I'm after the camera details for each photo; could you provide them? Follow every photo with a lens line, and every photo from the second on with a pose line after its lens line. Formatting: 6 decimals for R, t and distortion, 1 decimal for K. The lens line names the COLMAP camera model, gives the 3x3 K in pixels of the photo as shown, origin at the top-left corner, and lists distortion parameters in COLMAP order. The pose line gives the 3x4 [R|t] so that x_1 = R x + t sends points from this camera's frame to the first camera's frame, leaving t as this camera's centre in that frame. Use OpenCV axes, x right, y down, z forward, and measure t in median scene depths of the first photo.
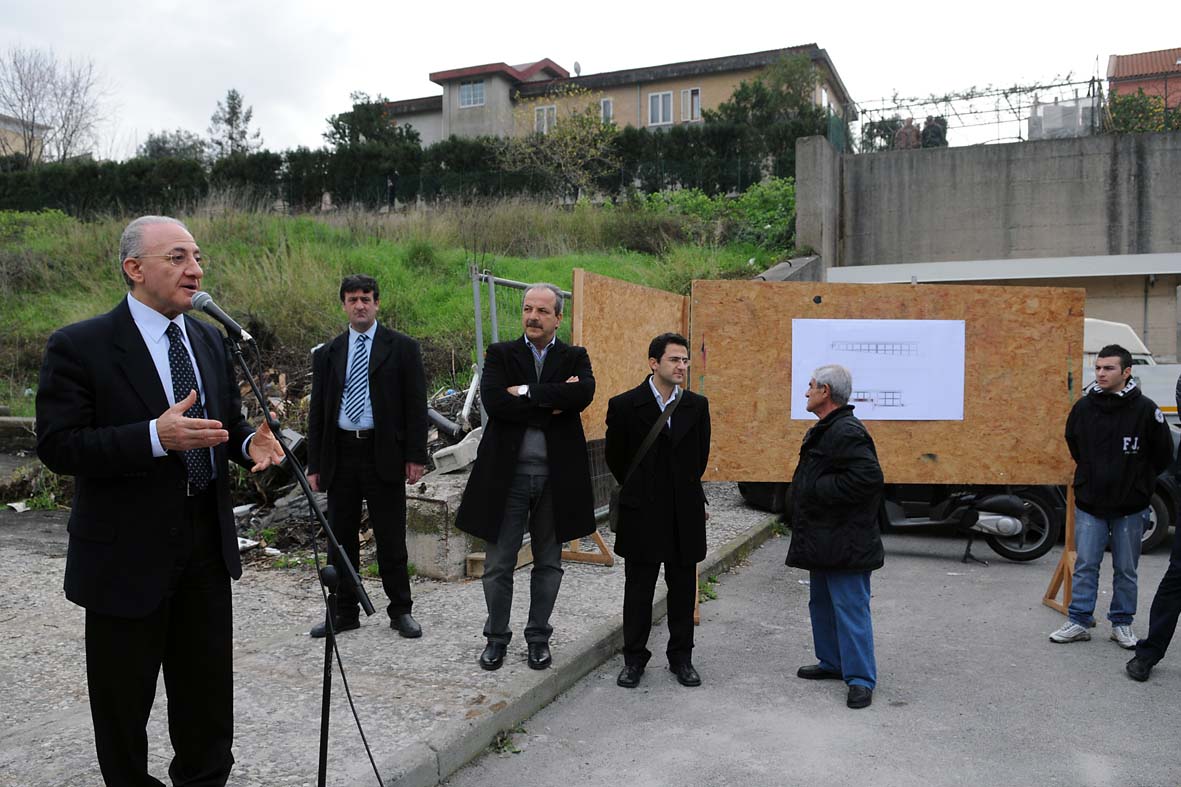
lens RADIAL K [[849.5, 0, 545.3], [0, 849.5, 422.5], [0, 0, 1]] dist [-0.039851, -0.022146]
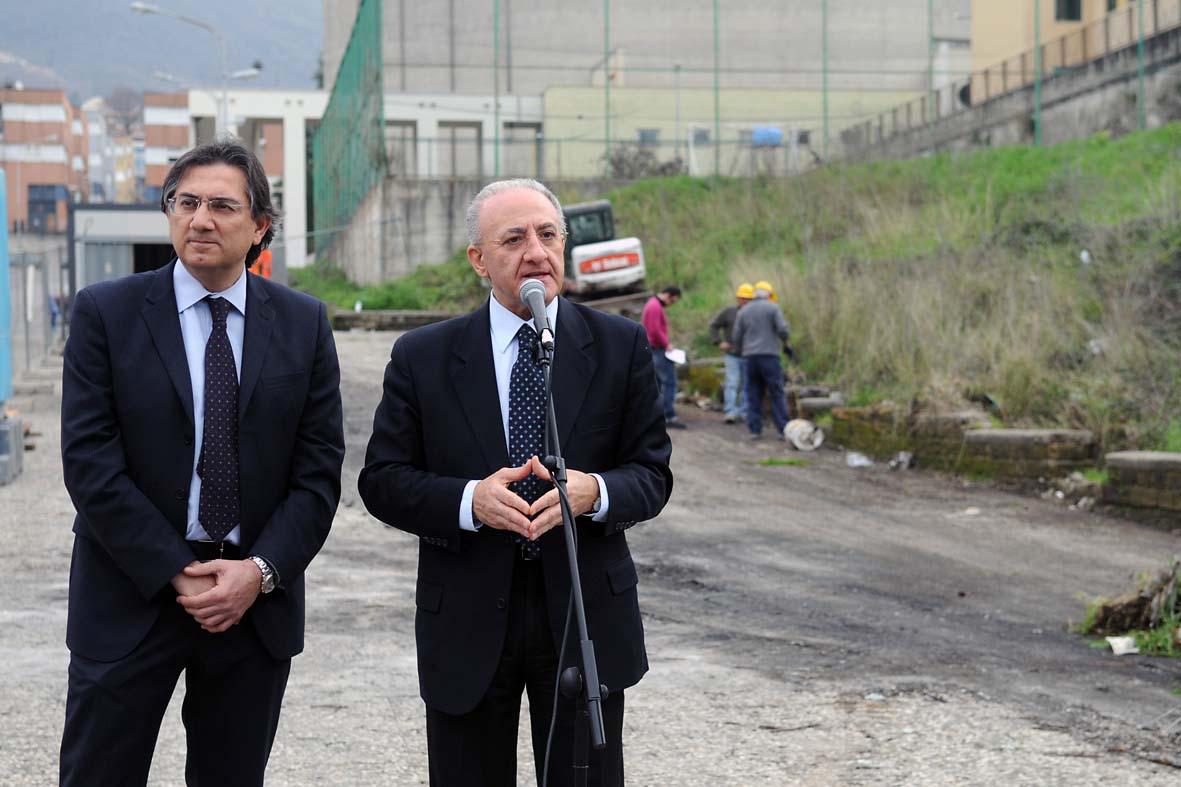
lens RADIAL K [[2367.0, 0, 590.0], [0, 2367.0, 393.6], [0, 0, 1]] dist [-0.046187, 0.000000]
pose [[0.436491, -0.009496, -0.899659, 0.256609], [-0.041860, 0.998647, -0.030850, 0.001379], [0.898734, 0.051126, 0.435503, 0.020148]]
